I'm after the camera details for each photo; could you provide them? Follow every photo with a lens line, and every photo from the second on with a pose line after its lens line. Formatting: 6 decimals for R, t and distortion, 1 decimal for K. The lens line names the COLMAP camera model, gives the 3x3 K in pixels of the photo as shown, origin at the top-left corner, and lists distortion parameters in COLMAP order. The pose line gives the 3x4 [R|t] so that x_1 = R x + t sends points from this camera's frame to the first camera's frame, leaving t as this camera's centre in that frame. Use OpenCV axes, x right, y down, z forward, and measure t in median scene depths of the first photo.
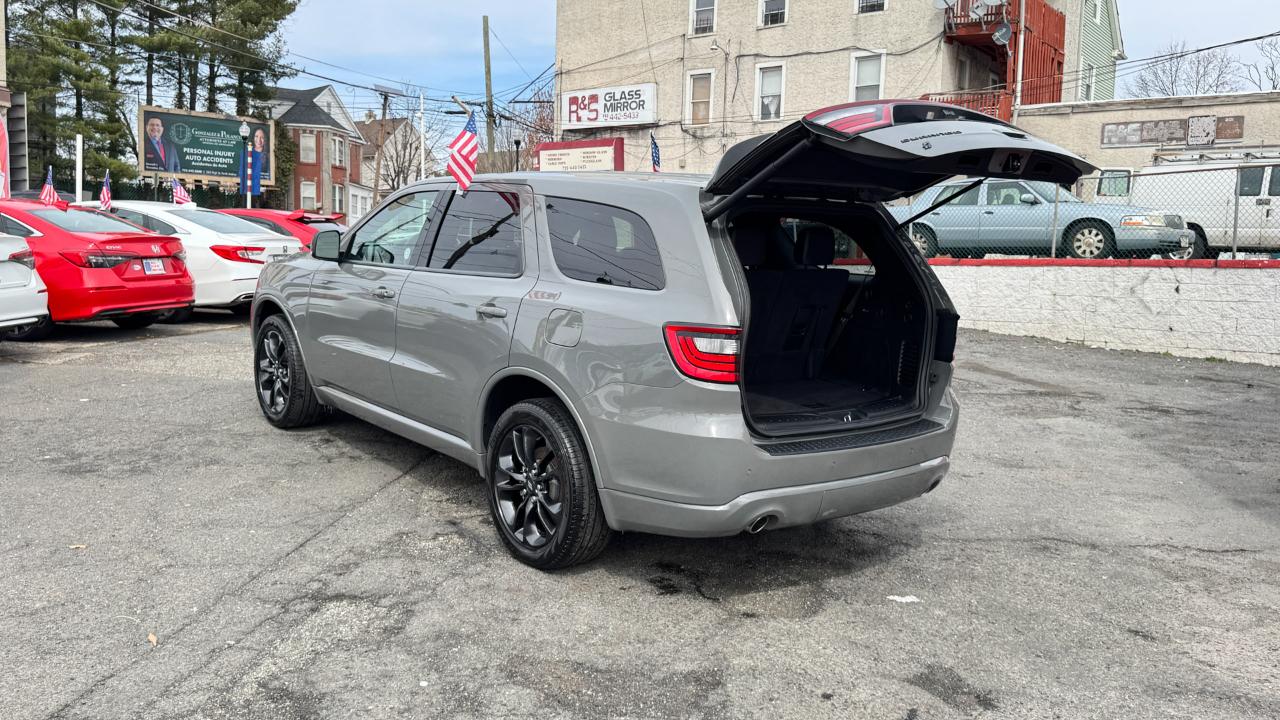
lens RADIAL K [[1048.6, 0, 645.1], [0, 1048.6, 358.2], [0, 0, 1]] dist [0.108634, -0.178351]
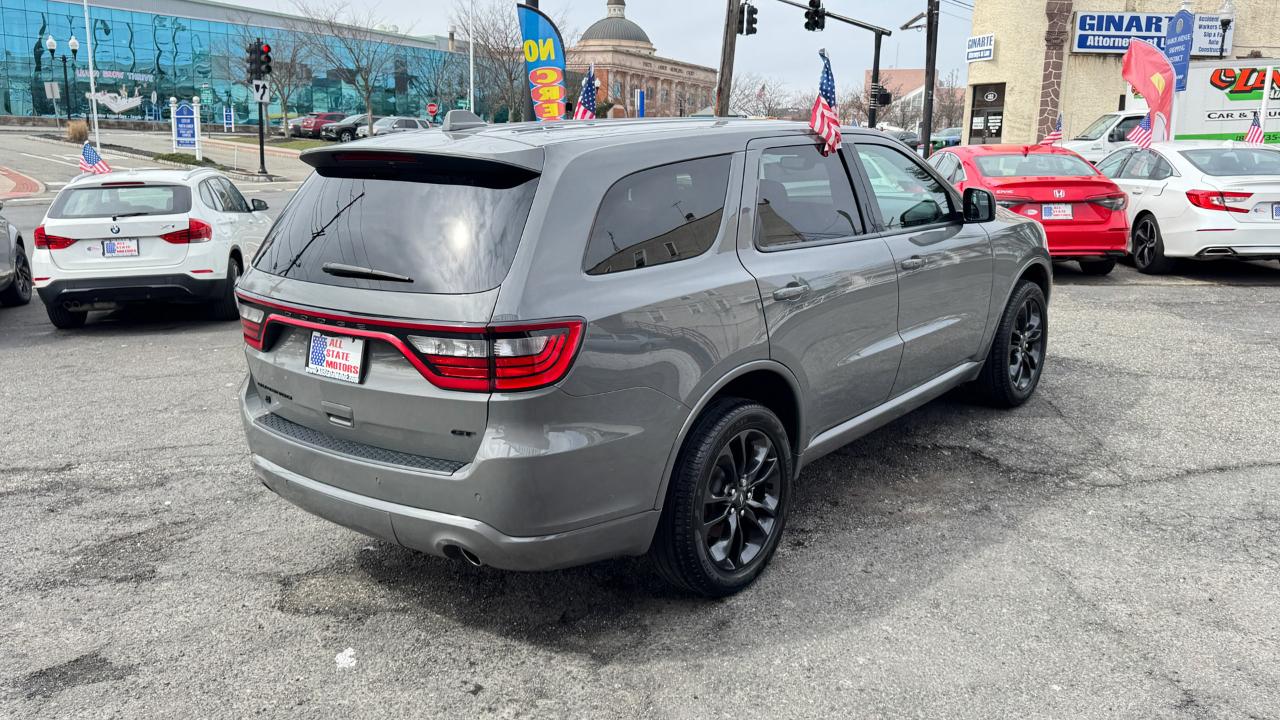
lens RADIAL K [[1054.4, 0, 648.0], [0, 1054.4, 353.4], [0, 0, 1]] dist [0.062781, -0.077860]
pose [[0.206034, 0.163999, -0.964704, 0.286798], [-0.108070, 0.983639, 0.144137, -0.039032], [0.972559, 0.074558, 0.220387, 0.286045]]
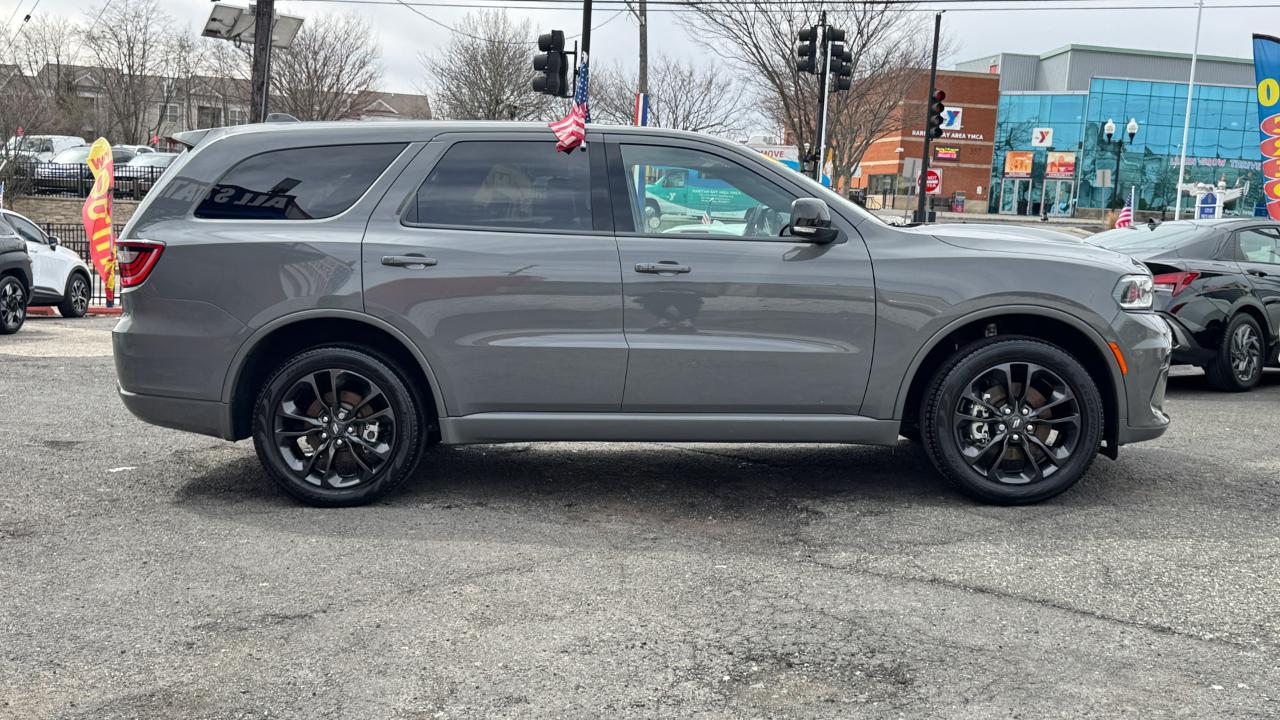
lens RADIAL K [[1269.5, 0, 637.3], [0, 1269.5, 408.0], [0, 0, 1]] dist [0.102793, -0.002426]
pose [[-0.642560, 0.056780, -0.764129, 0.274051], [-0.146448, 0.969766, 0.195209, -0.059120], [0.752110, 0.237339, -0.614818, 0.647865]]
